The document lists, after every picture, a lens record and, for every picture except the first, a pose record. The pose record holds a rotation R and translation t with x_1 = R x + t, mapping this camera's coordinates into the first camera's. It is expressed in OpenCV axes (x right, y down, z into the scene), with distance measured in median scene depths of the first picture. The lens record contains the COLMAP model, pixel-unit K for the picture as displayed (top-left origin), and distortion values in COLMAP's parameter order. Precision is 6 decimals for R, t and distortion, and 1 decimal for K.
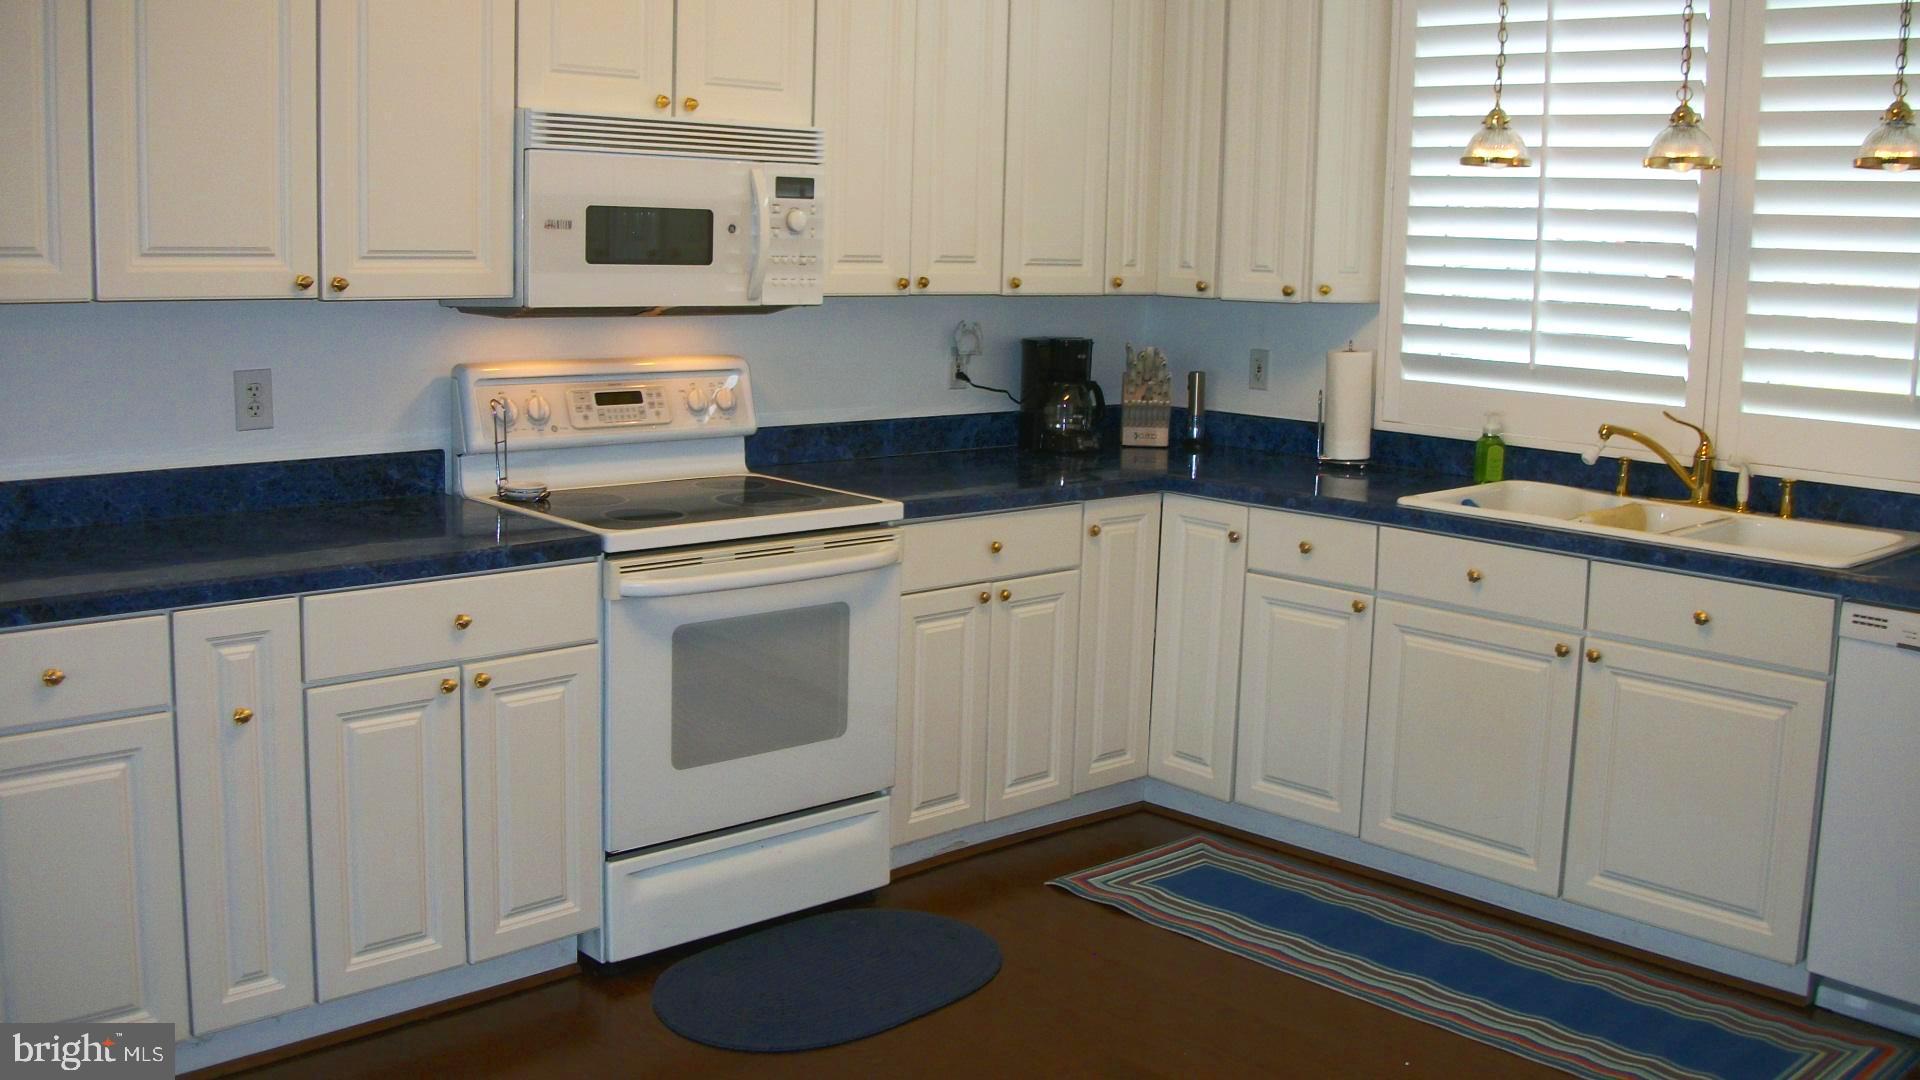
lens RADIAL K [[1818.9, 0, 964.7], [0, 1818.9, 485.7], [0, 0, 1]] dist [-0.154616, 0.086482]
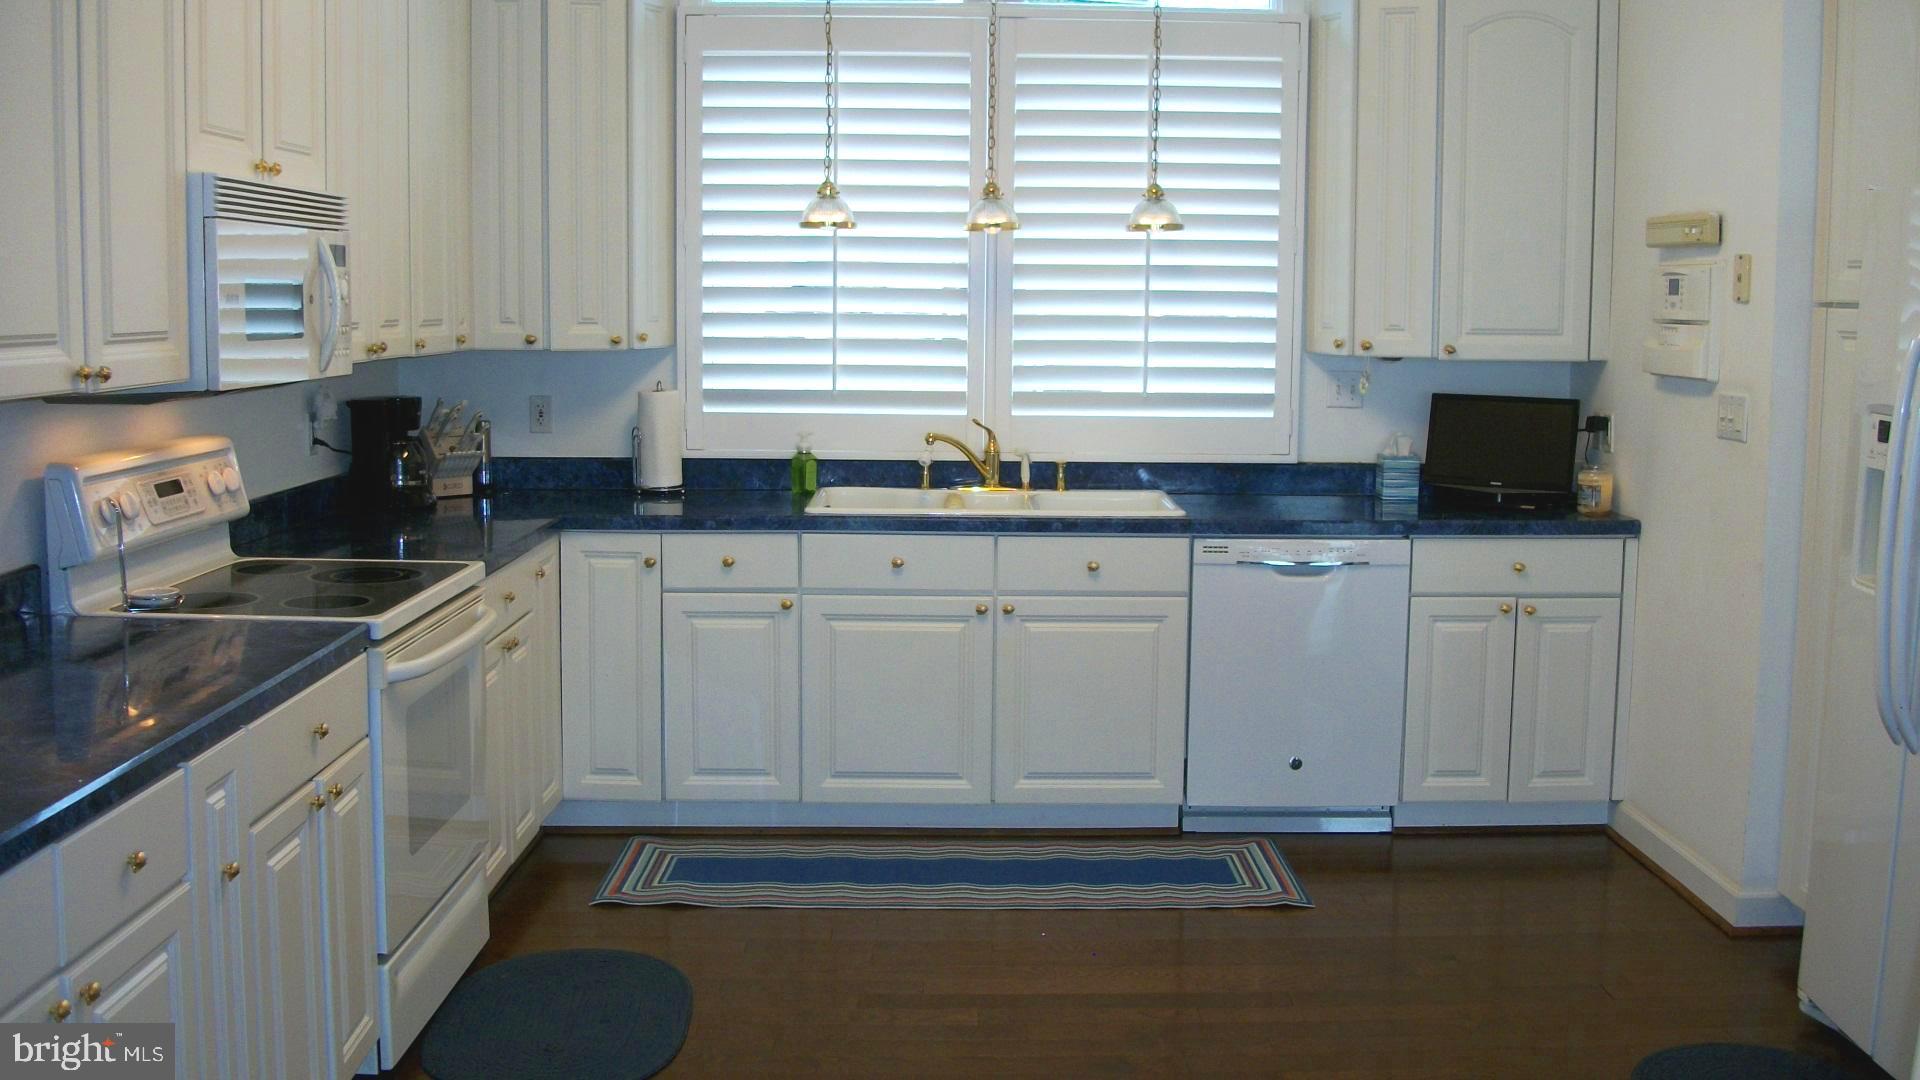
lens RADIAL K [[1818.9, 0, 964.7], [0, 1818.9, 485.7], [0, 0, 1]] dist [-0.154616, 0.086482]
pose [[0.687775, -0.095953, 0.719554, -0.538559], [0.109275, 0.993616, 0.028050, -0.030085], [-0.717652, 0.059337, 0.693870, 0.093750]]
